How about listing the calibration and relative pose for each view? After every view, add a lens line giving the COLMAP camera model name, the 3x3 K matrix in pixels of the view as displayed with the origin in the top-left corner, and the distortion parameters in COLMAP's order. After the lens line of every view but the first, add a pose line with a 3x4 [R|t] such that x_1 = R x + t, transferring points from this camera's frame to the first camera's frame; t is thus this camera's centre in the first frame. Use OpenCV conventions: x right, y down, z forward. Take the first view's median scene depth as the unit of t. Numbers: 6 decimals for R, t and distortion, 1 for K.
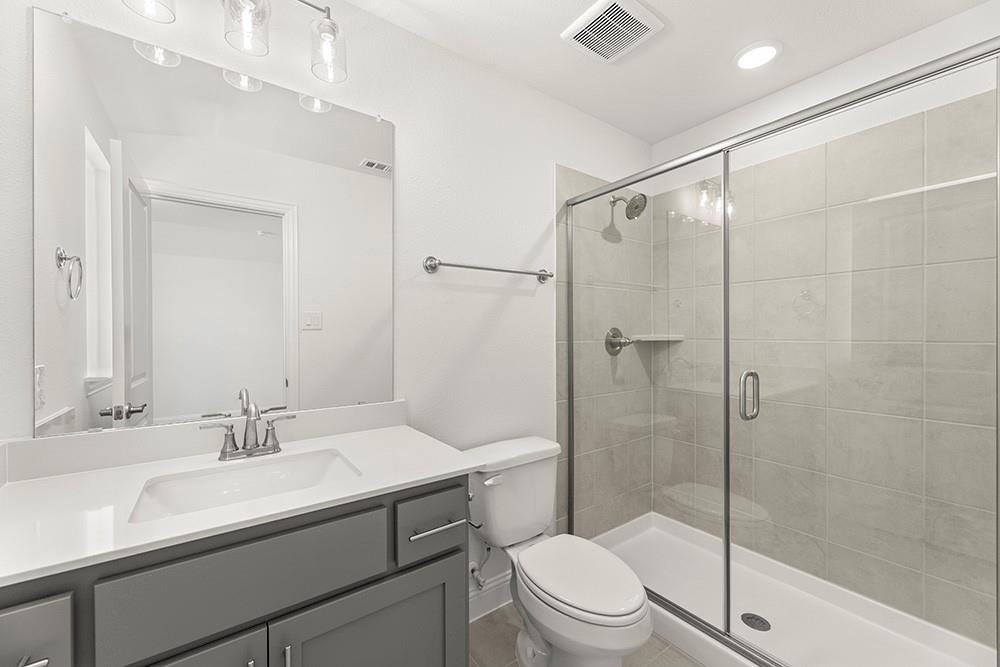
lens RADIAL K [[401.6, 0, 492.2], [0, 401.6, 333.4], [0, 0, 1]] dist [-0.001143, 0.000322]
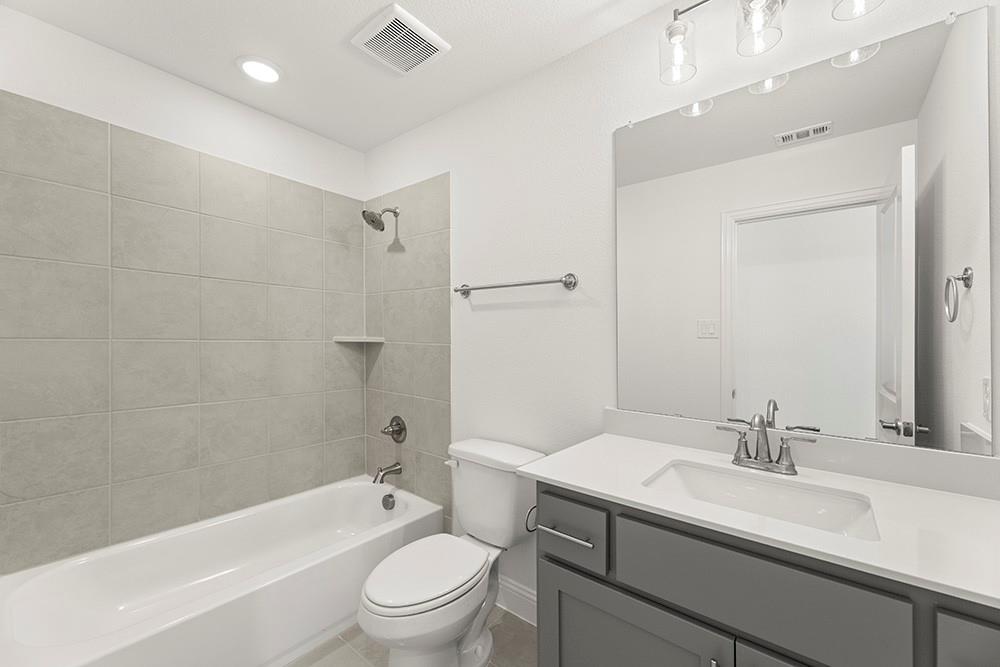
lens RADIAL K [[401.6, 0, 493.6], [0, 401.6, 332.2], [0, 0, 1]] dist [-0.001143, 0.000322]
pose [[0.281624, -0.001471, -0.959524, 0.148710], [-0.024601, 0.999659, -0.008752, -0.000816], [0.959209, 0.026070, 0.281492, 0.096990]]
